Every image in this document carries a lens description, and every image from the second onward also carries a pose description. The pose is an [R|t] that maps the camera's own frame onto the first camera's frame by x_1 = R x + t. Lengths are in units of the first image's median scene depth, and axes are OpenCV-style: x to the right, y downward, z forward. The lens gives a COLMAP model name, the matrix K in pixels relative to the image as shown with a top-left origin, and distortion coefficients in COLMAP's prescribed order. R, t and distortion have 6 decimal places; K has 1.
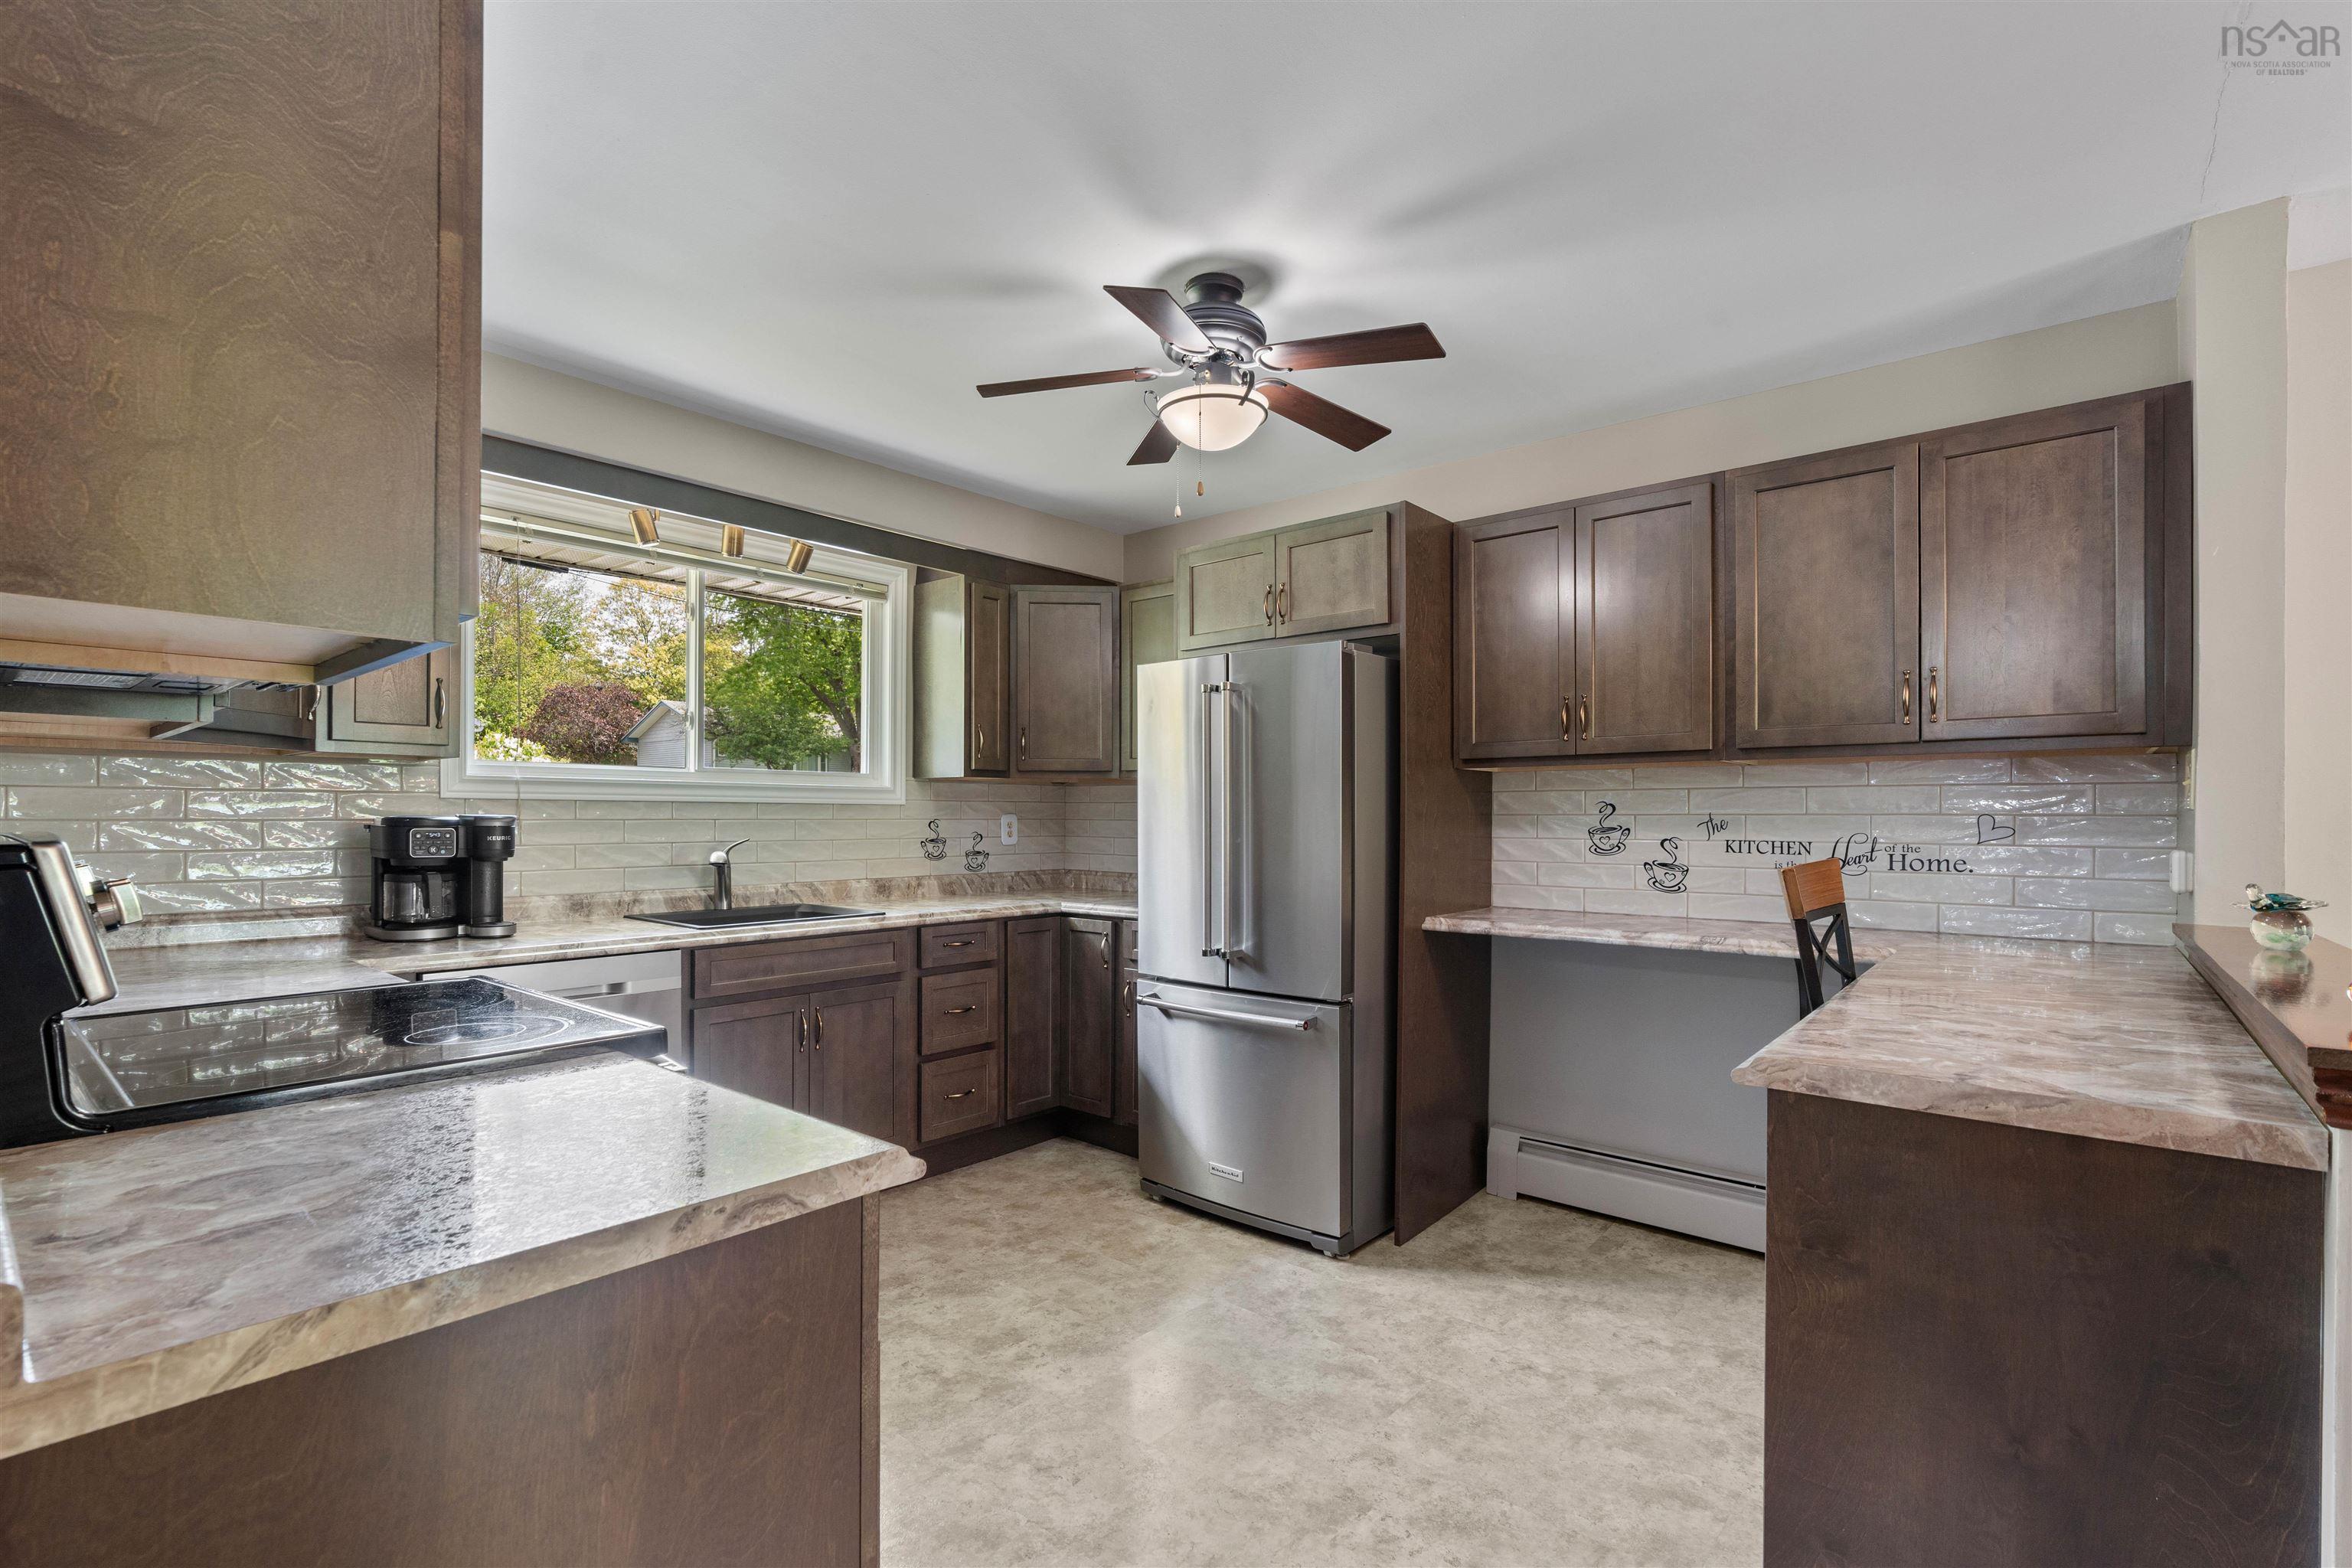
lens RADIAL K [[1063.8, 0, 1143.5], [0, 1063.8, 806.4], [0, 0, 1]] dist [-0.003879, 0.000174]
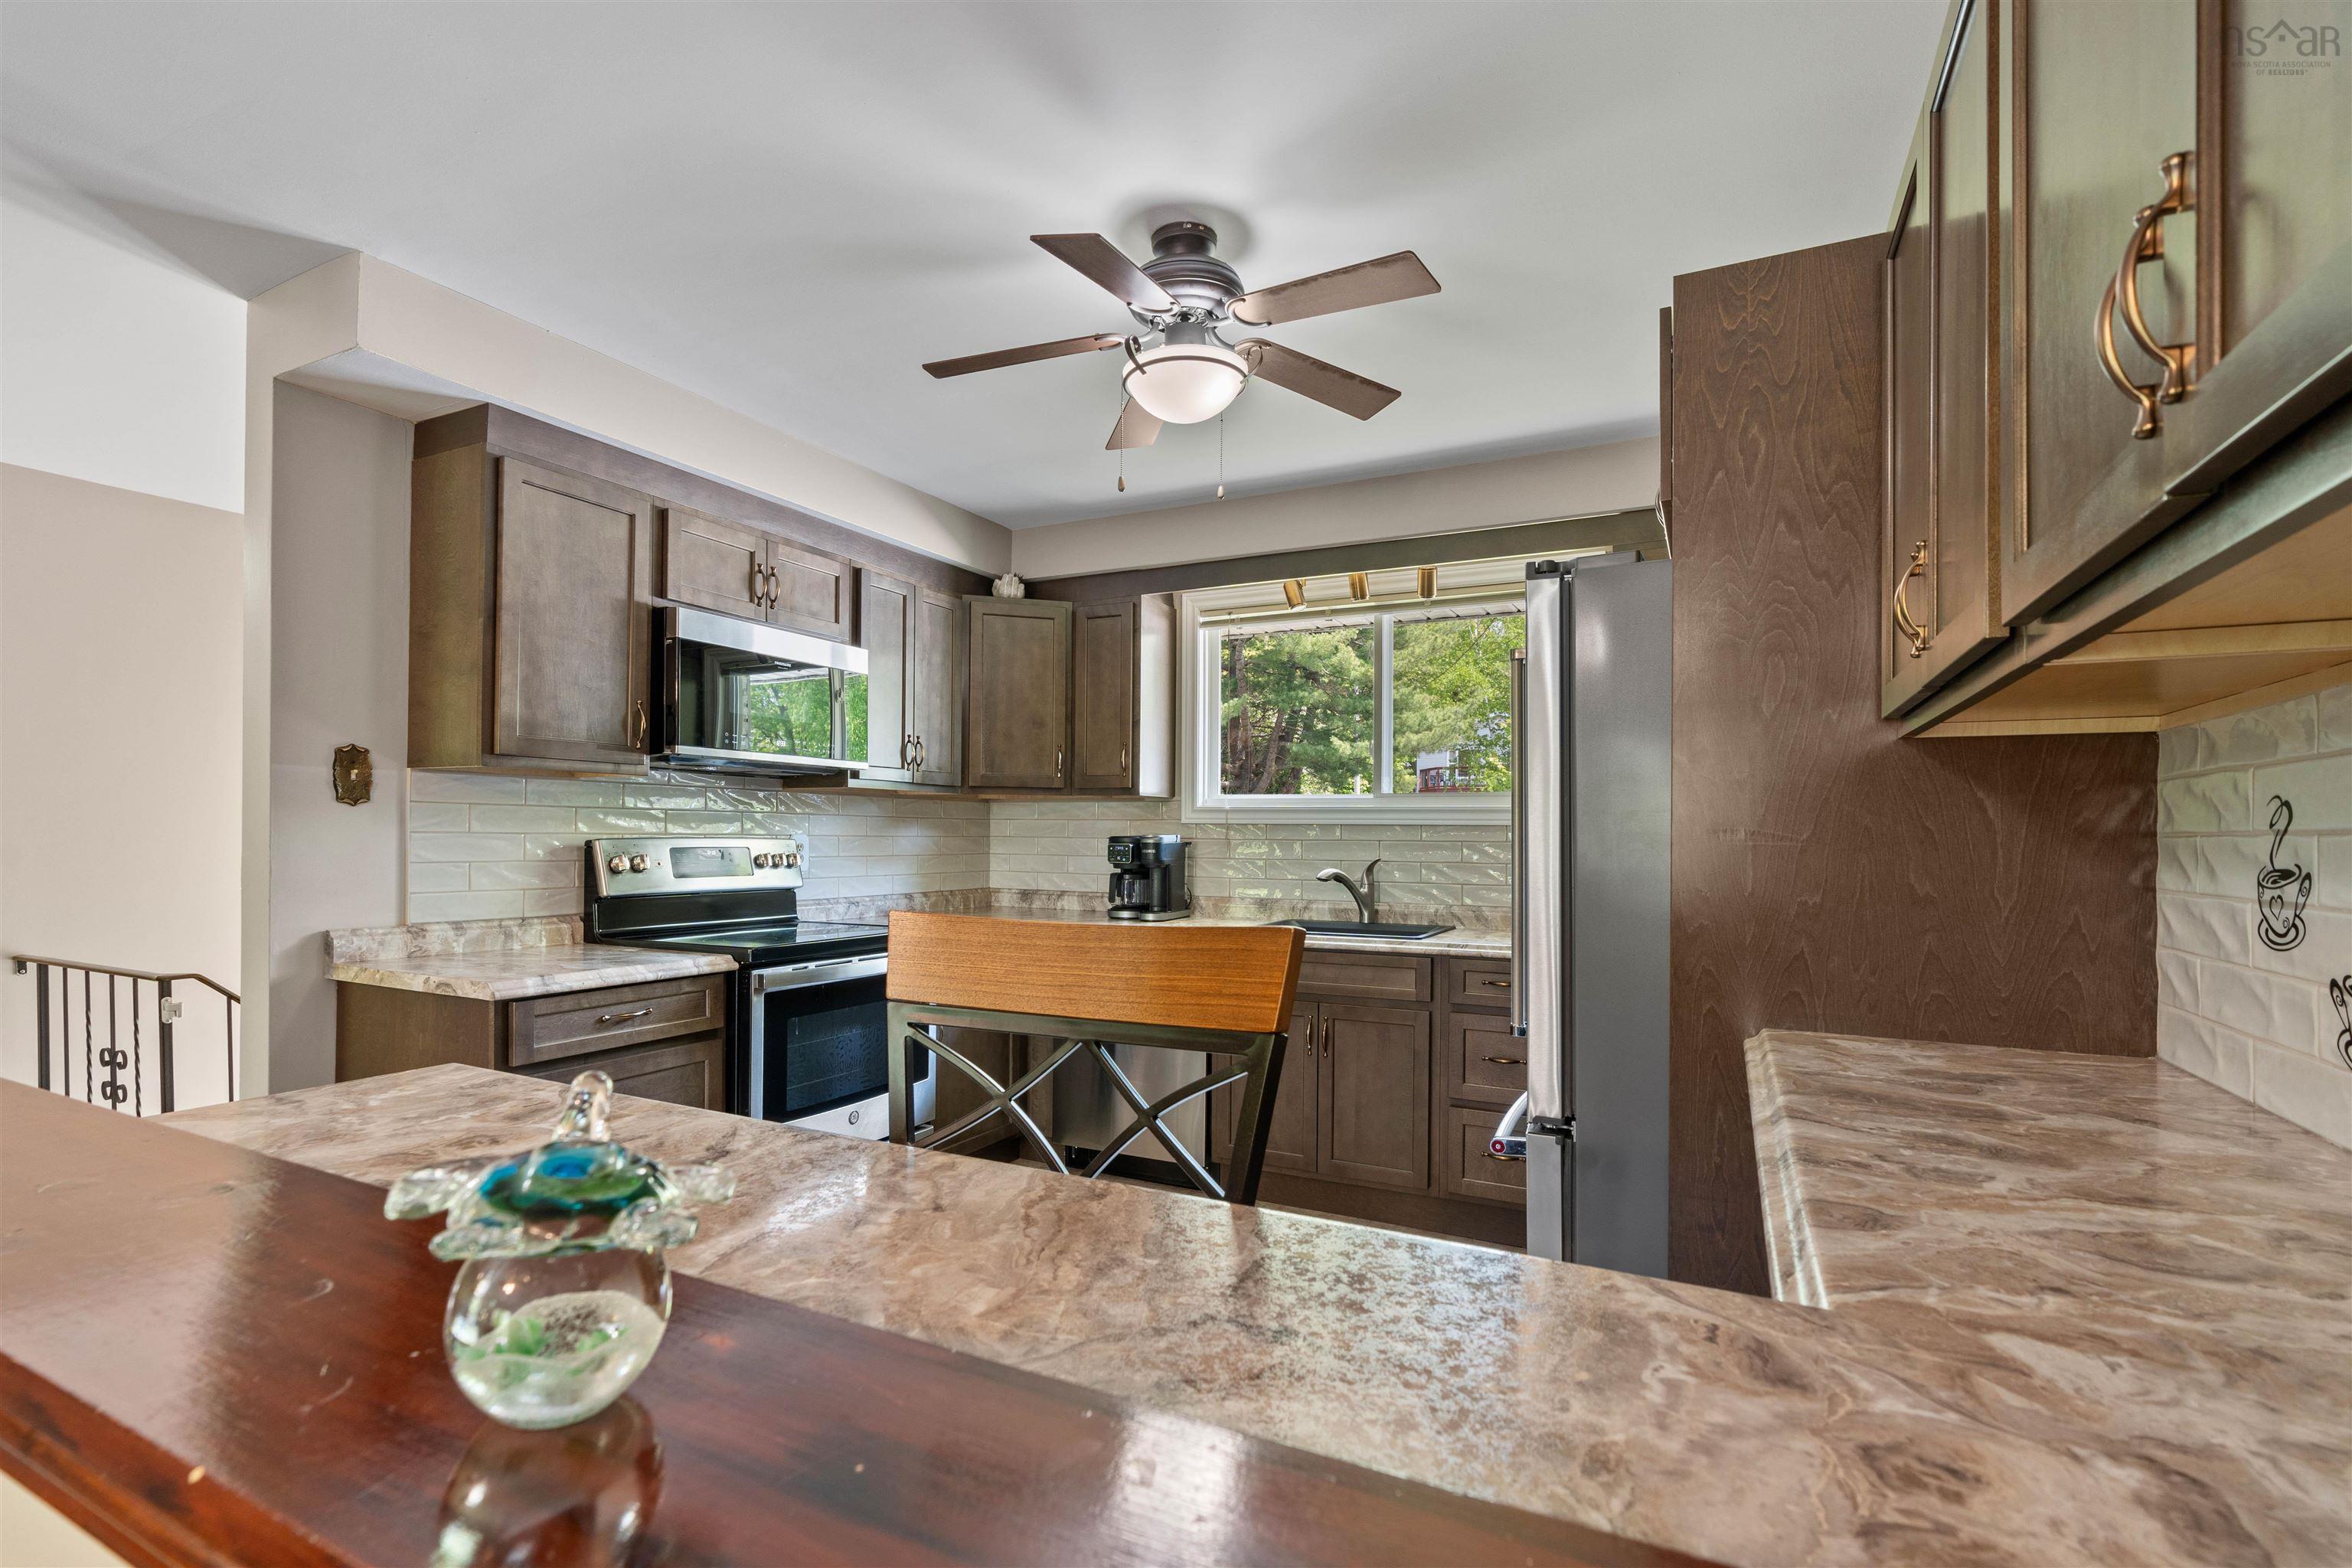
lens RADIAL K [[1099.1, 0, 1150.8], [0, 1099.1, 816.4], [0, 0, 1]] dist [-0.008135, 0.000568]
pose [[0.234791, -0.017440, -0.971889, 0.737783], [0.000055, 0.999839, -0.017929, 0.008912], [0.972046, 0.004156, 0.234754, 0.589281]]
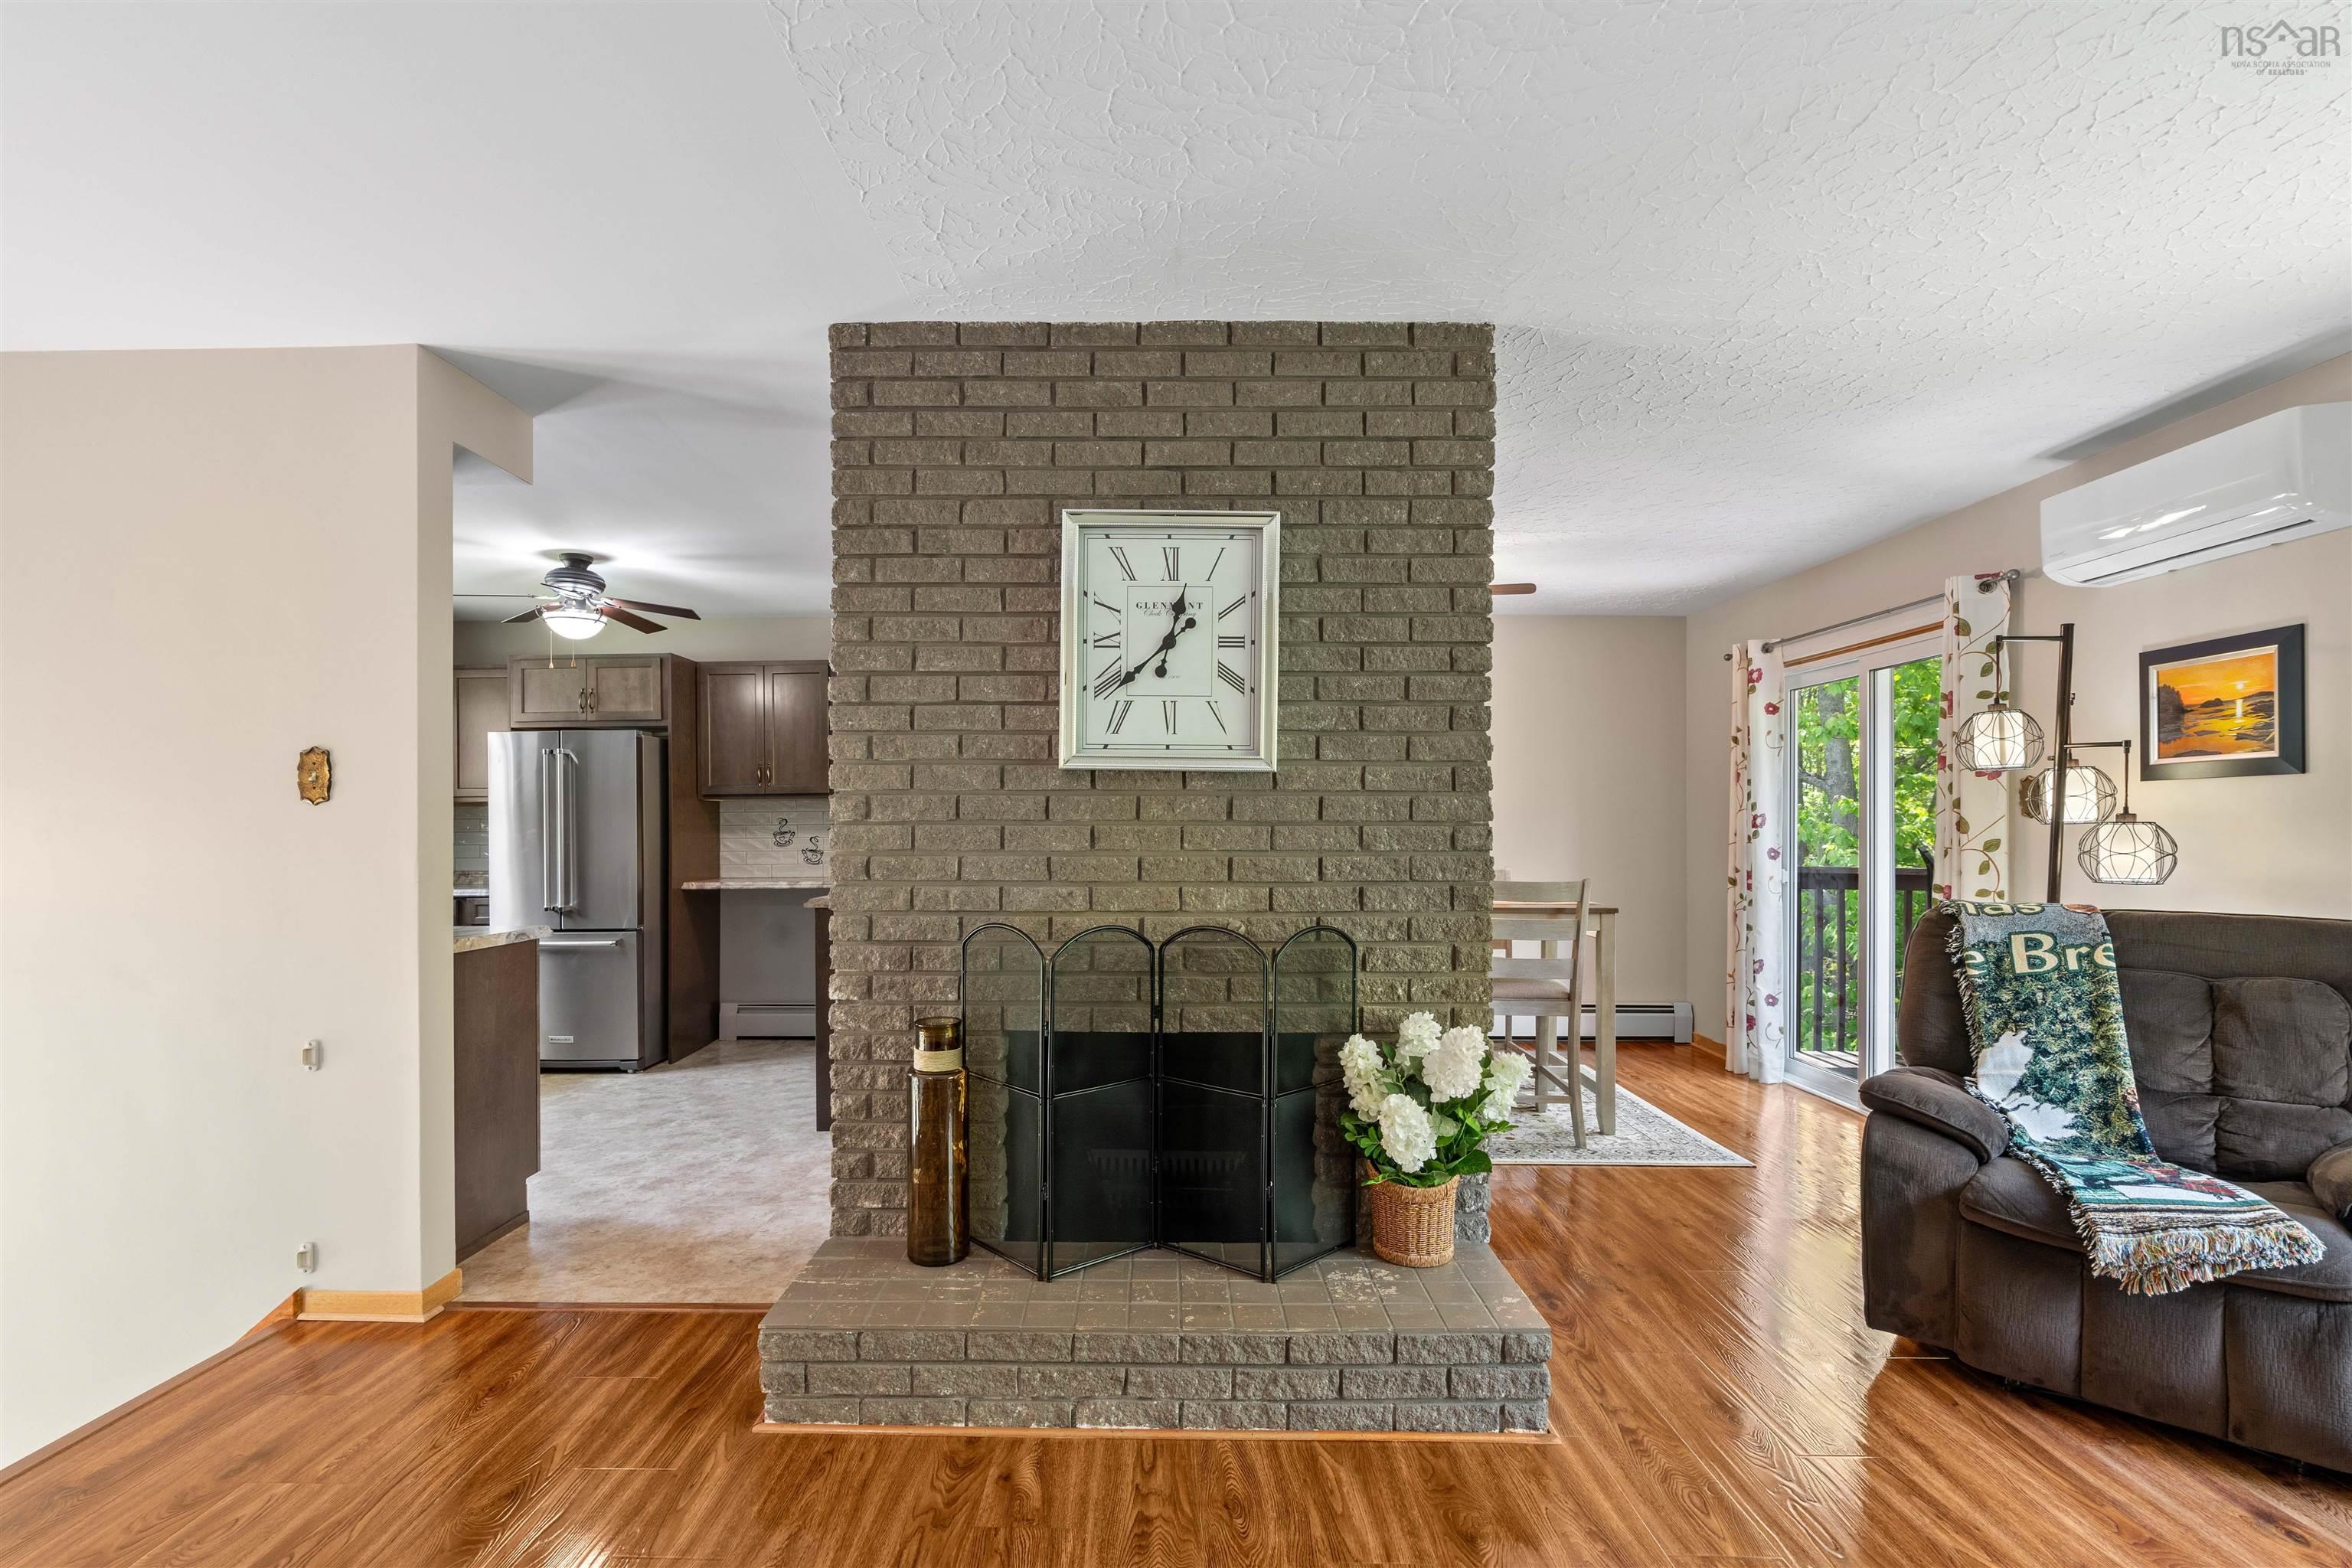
lens RADIAL K [[1080.7, 0, 1147.1], [0, 1080.7, 823.3], [0, 0, 1]] dist [-0.015227, 0.007756]
pose [[0.762318, -0.005980, 0.647175, -0.322375], [0.003639, 0.999981, 0.004952, -0.002706], [-0.647193, -0.001420, 0.762325, -0.913737]]
